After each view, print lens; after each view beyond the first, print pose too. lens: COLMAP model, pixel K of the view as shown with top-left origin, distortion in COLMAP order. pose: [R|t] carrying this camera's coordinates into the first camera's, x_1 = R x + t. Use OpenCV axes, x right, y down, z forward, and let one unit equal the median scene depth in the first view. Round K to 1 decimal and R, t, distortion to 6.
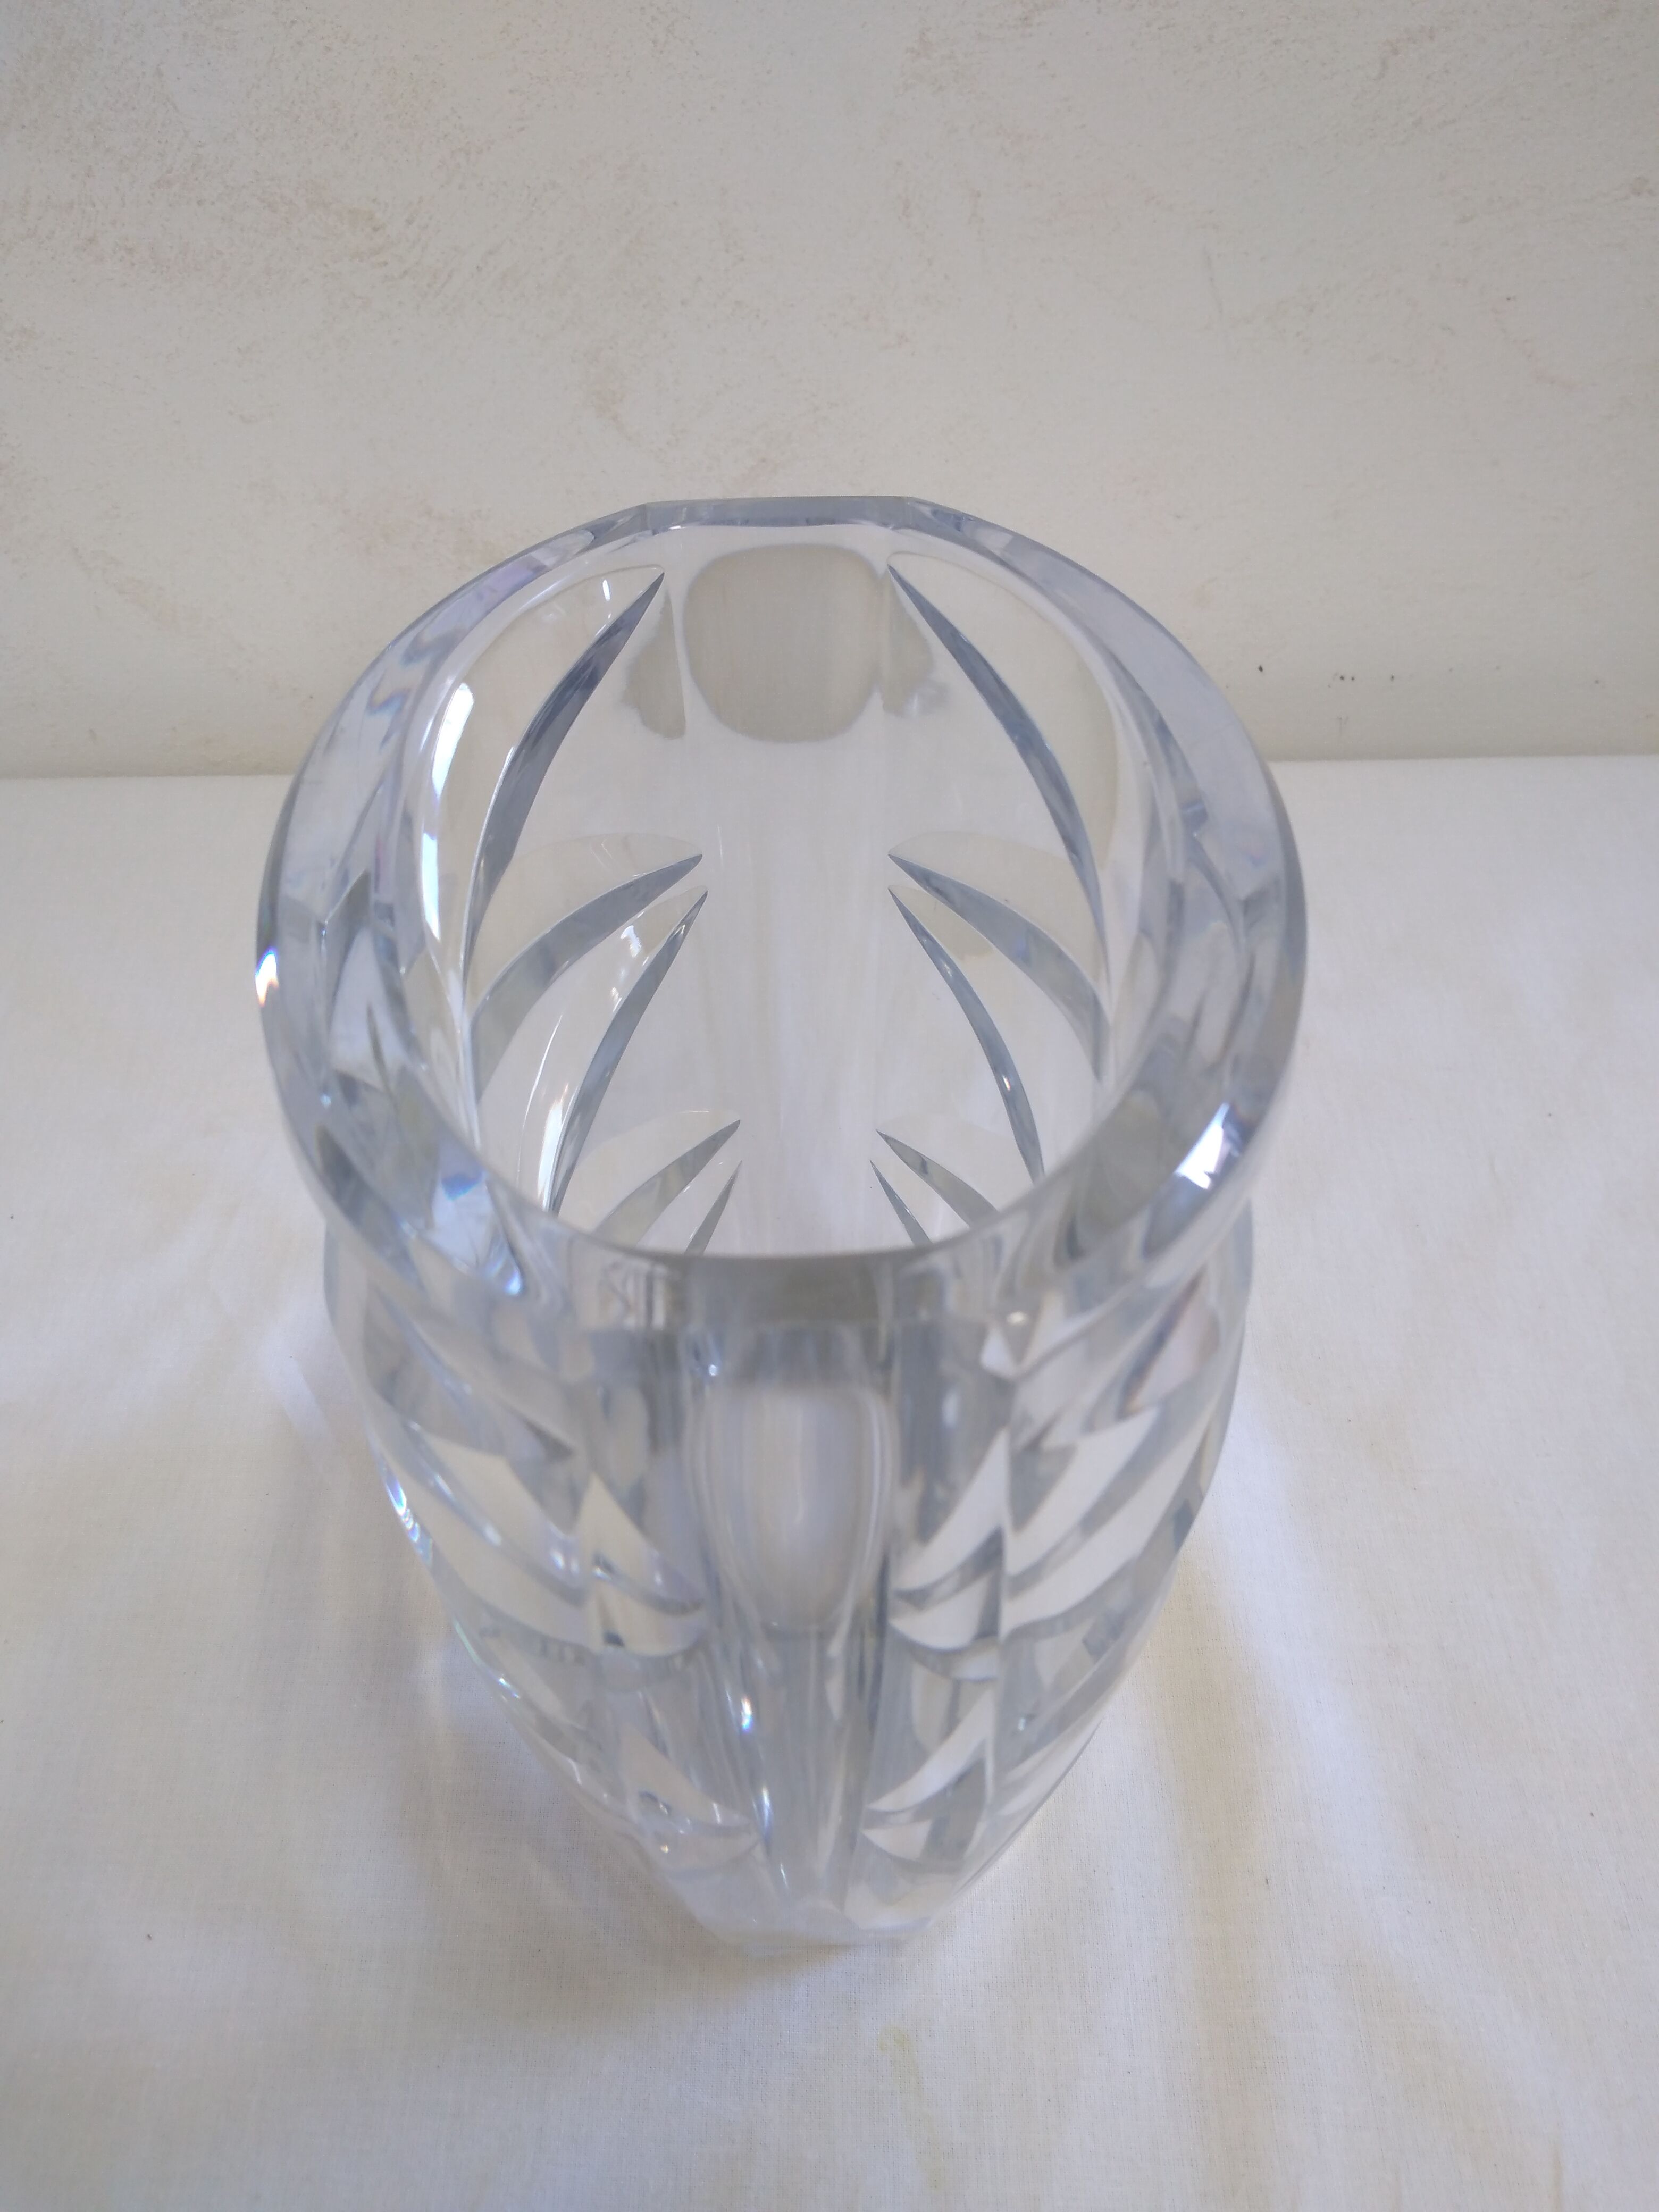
lens RADIAL K [[1699.8, 0, 835.9], [0, 1699.8, 1053.6], [0, 0, 1]] dist [-0.090577, 0.094643]
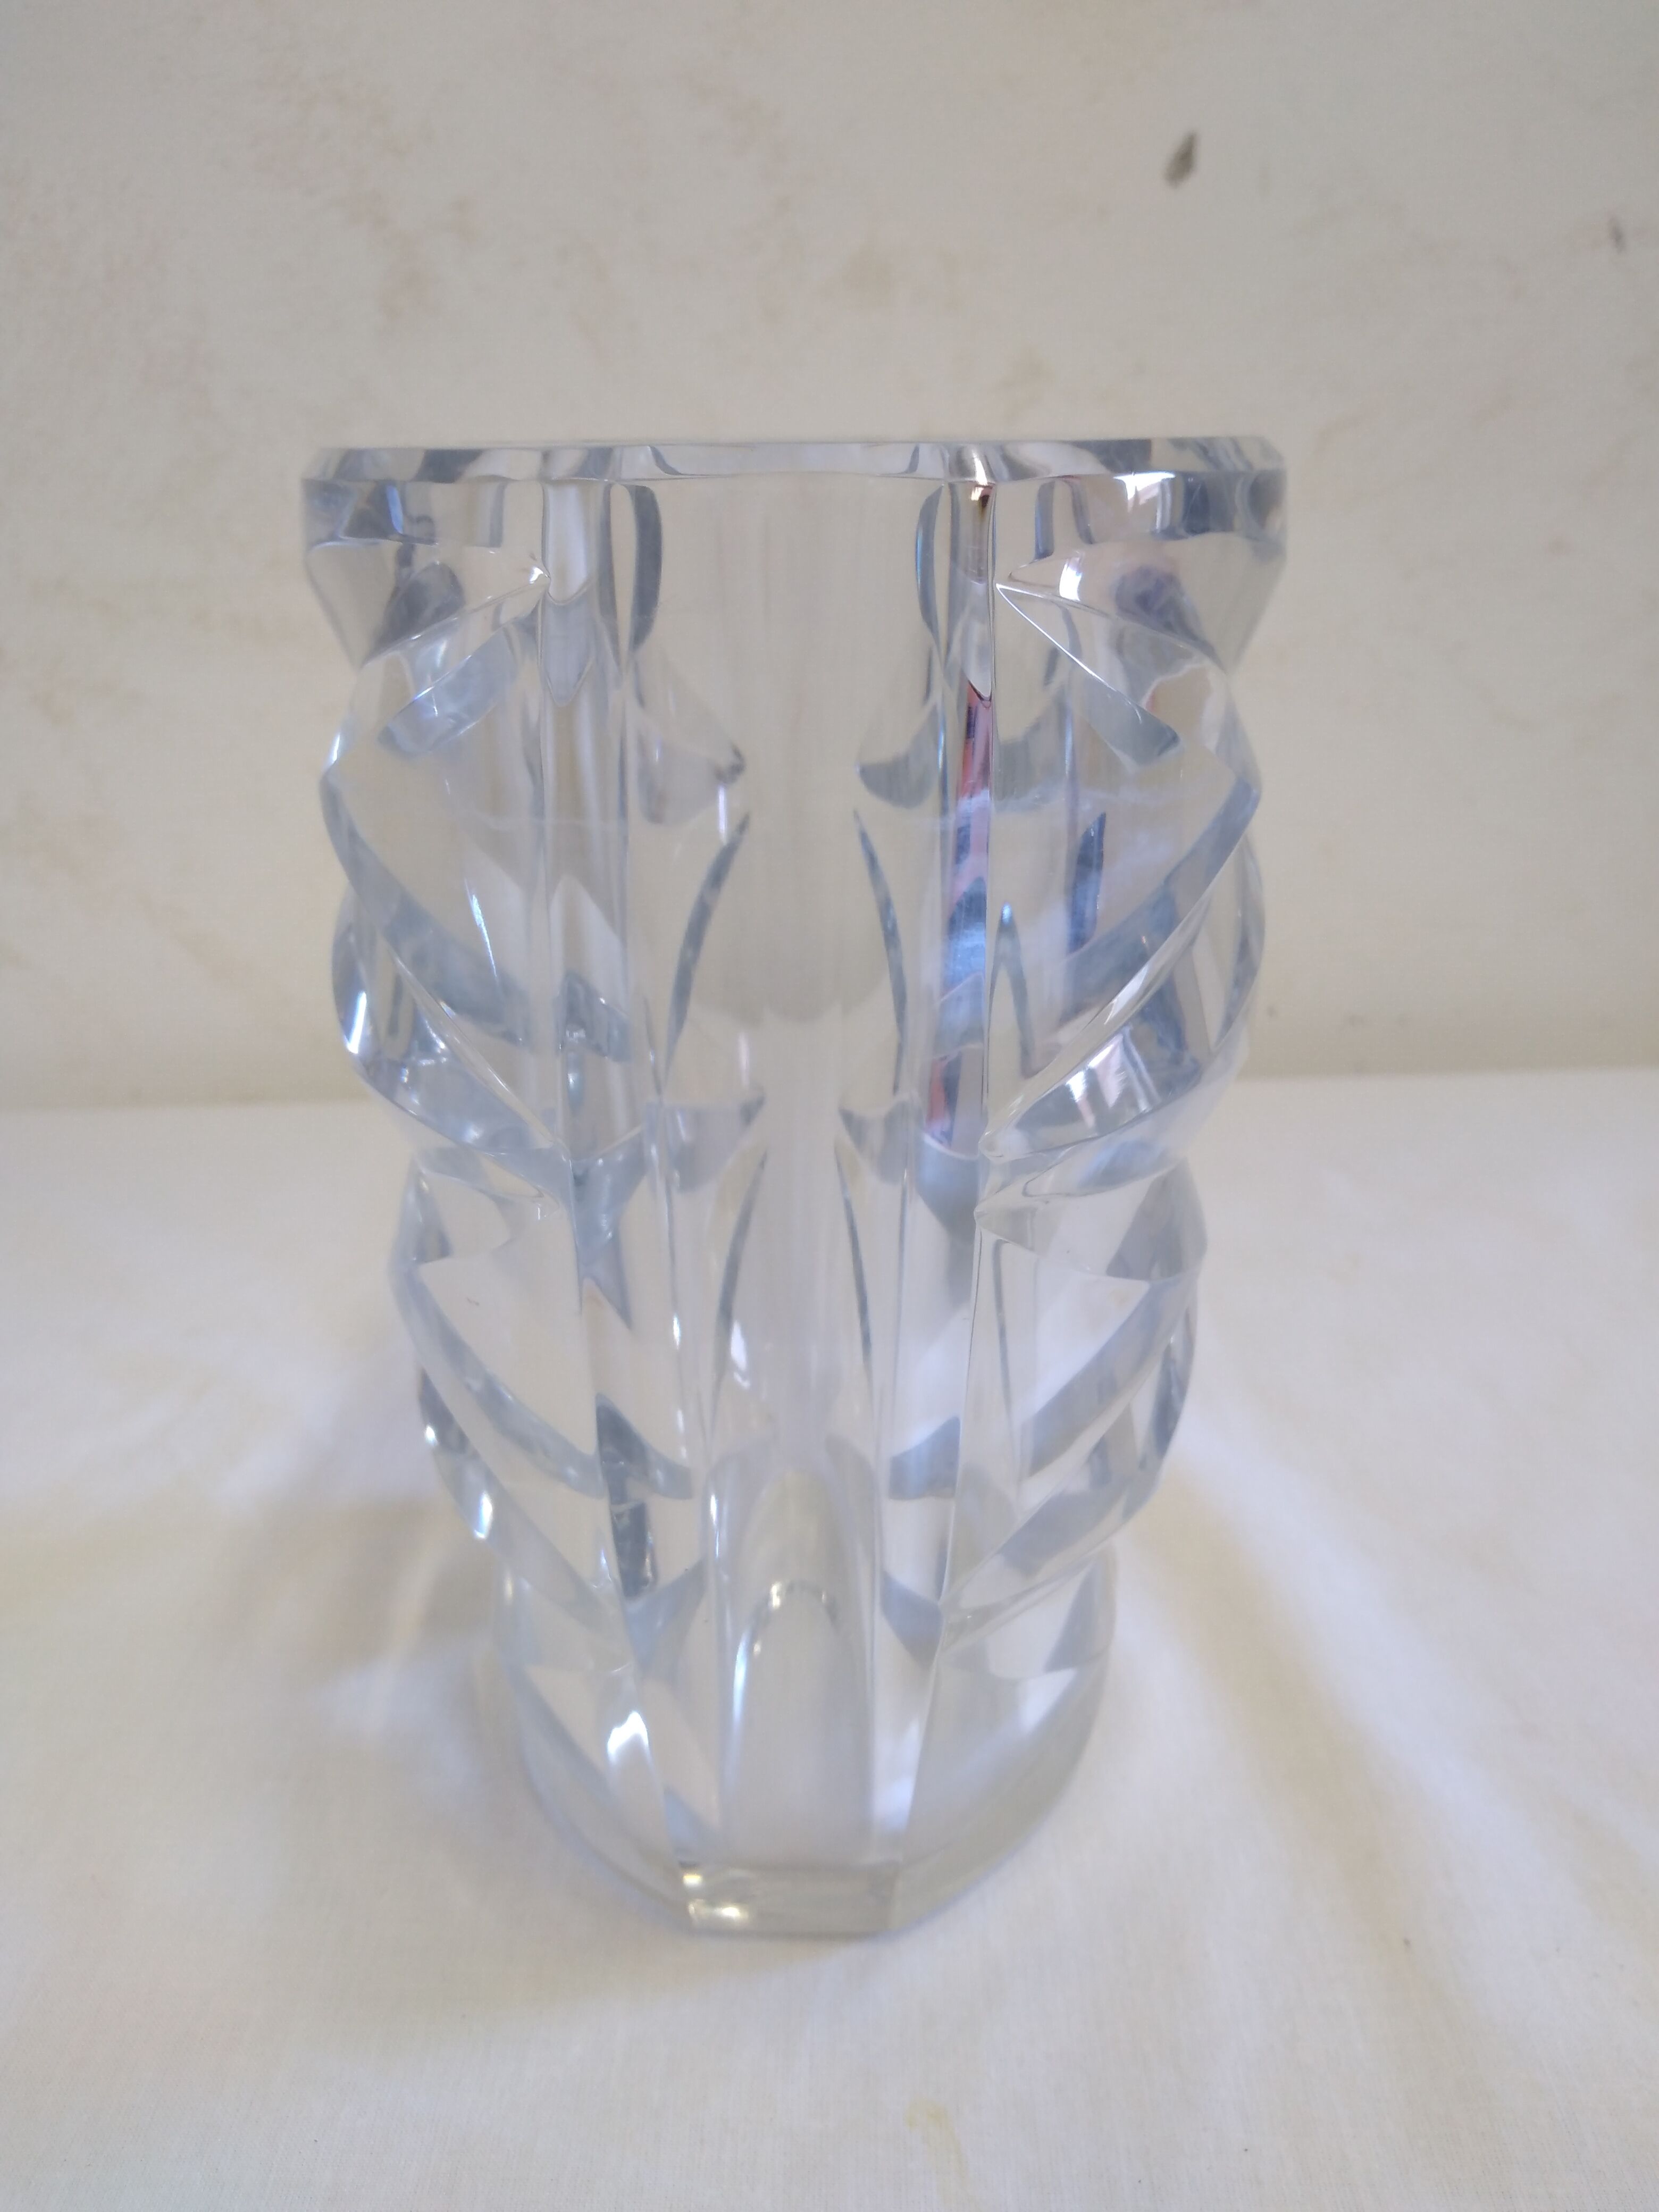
lens RADIAL K [[1688.4, 0, 835.9], [0, 1688.4, 1090.7], [0, 0, 1]] dist [-0.027044, 0.009596]
pose [[0.999735, -0.010013, -0.020716, 0.008737], [0.001101, 0.920135, -0.391601, 0.283202], [0.022983, 0.391474, 0.919902, 0.079551]]
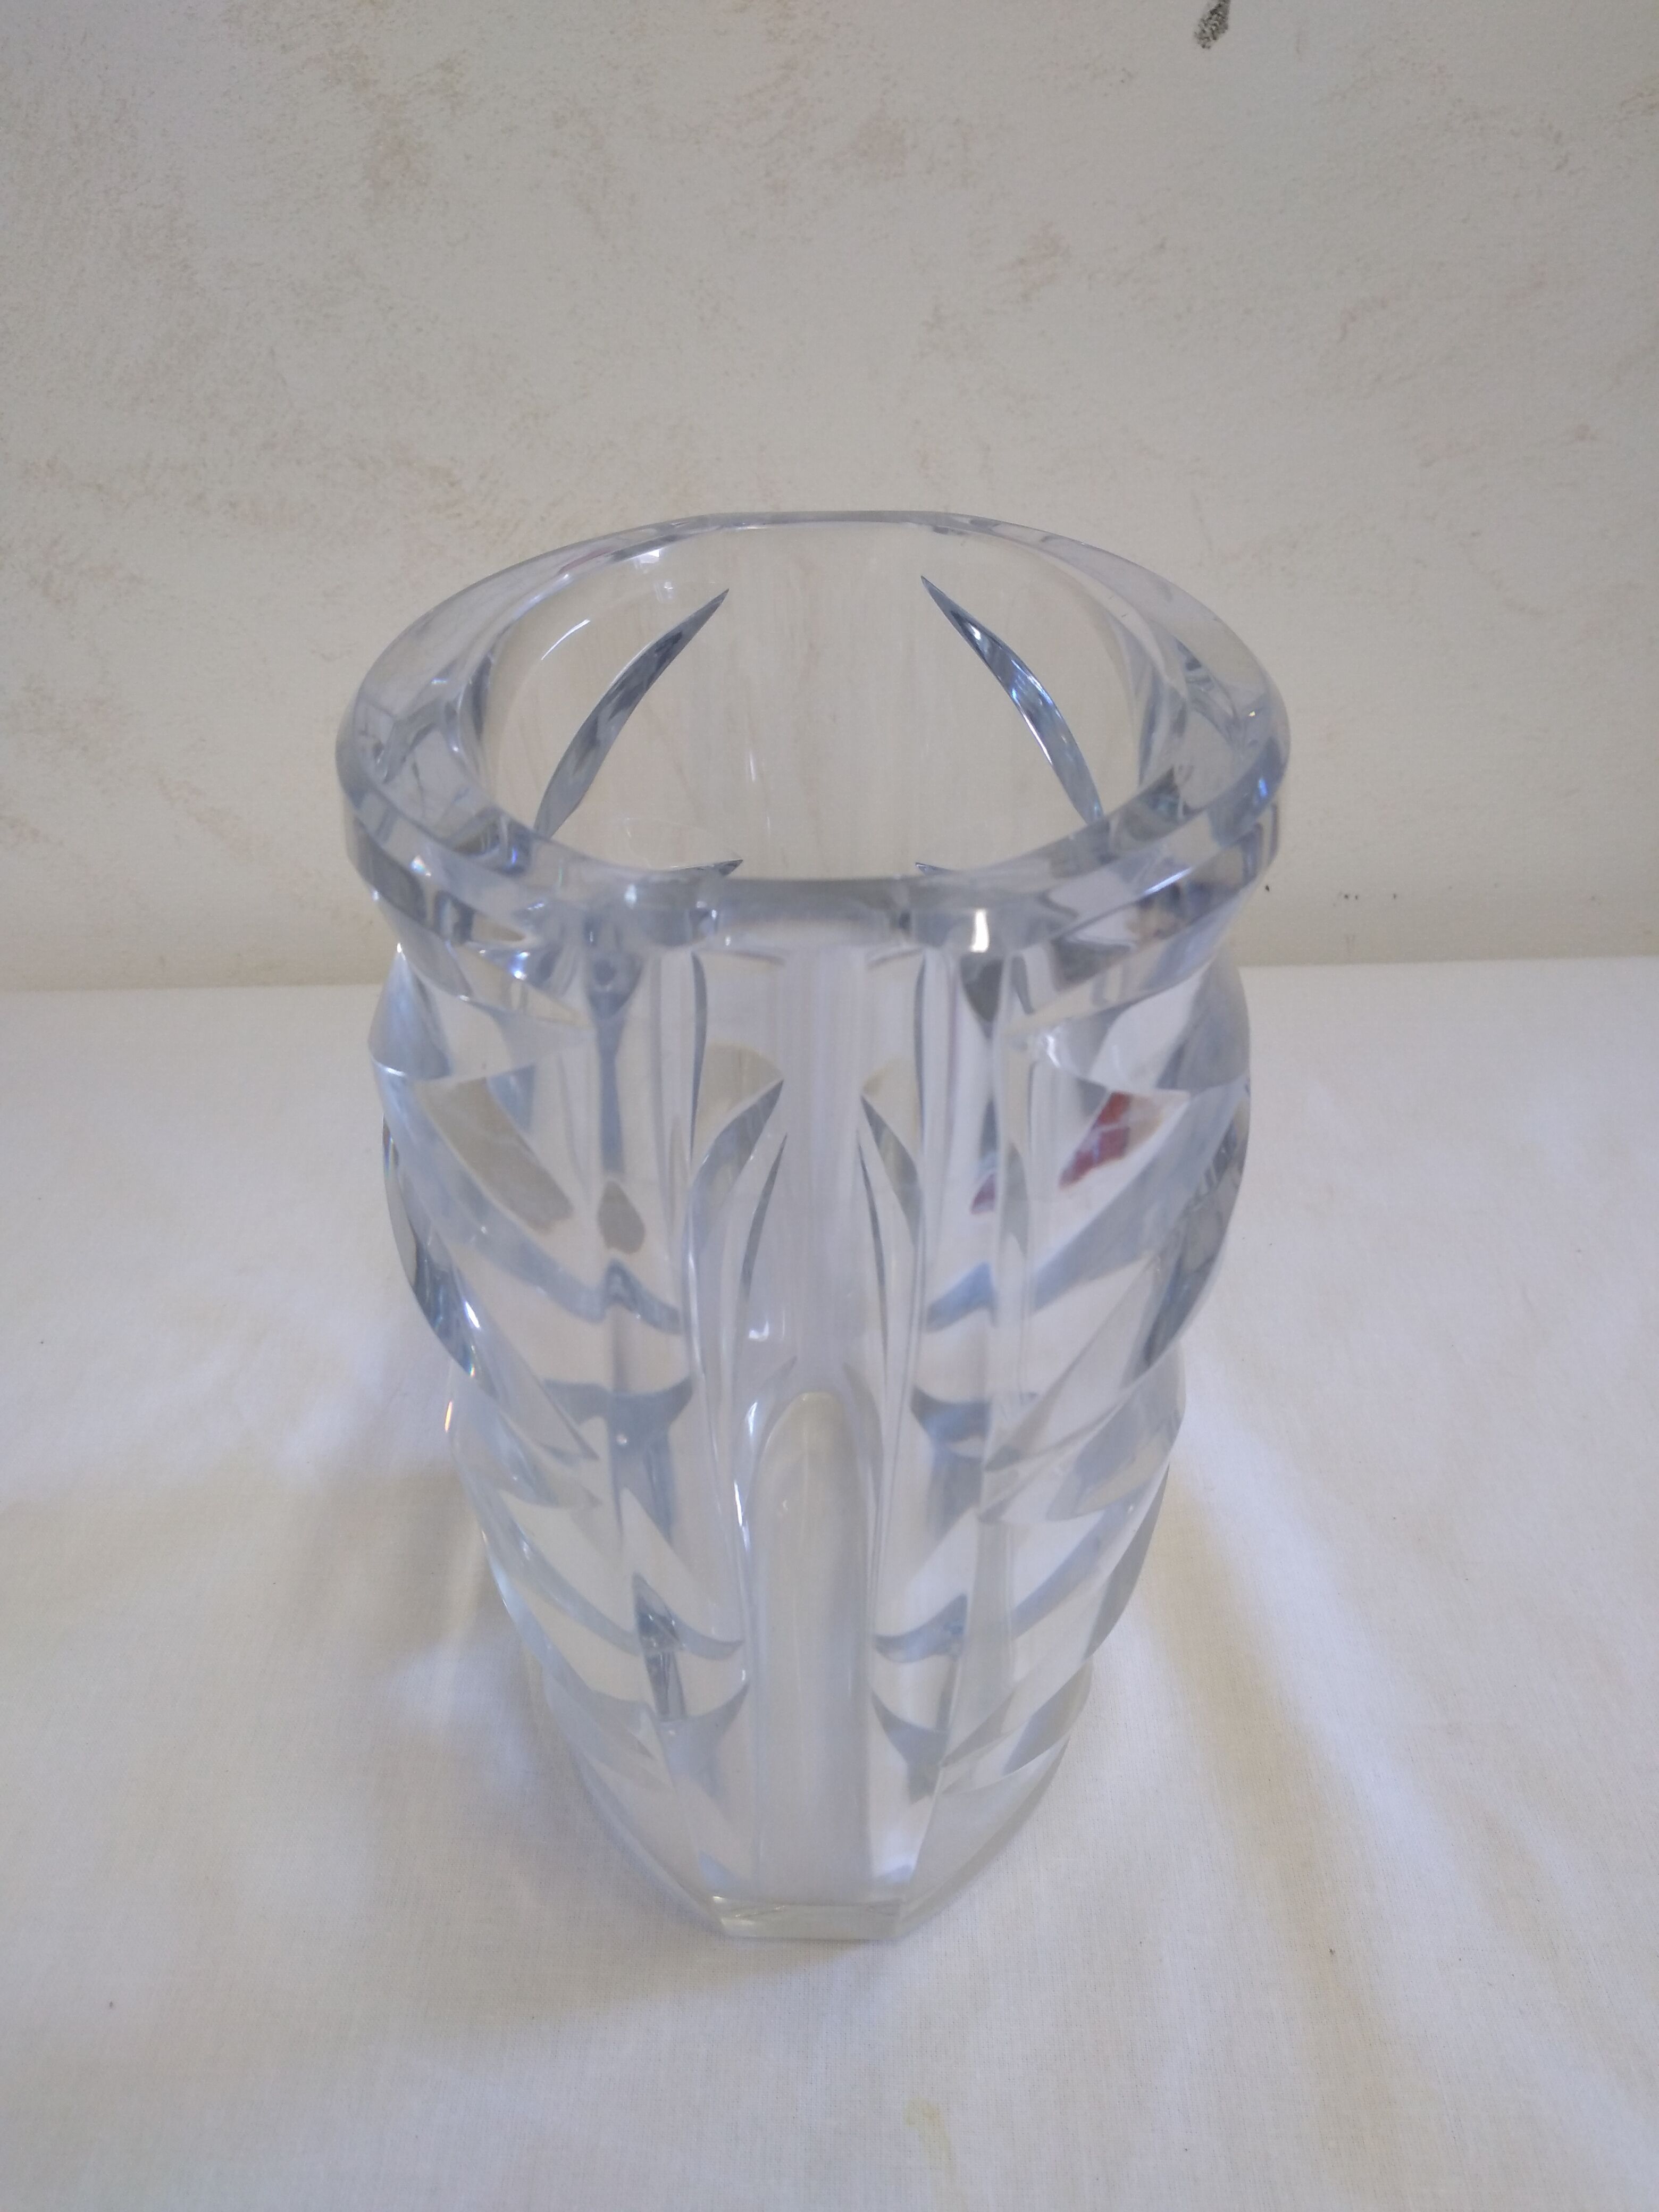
lens RADIAL K [[1665.0, 0, 835.1], [0, 1665.0, 1072.3], [0, 0, 1]] dist [-0.021180, 0.011520]
pose [[0.999724, -0.004169, -0.023120, 0.006563], [-0.001046, 0.975254, -0.221086, 0.147502], [0.023470, 0.221050, 0.974980, 0.002604]]
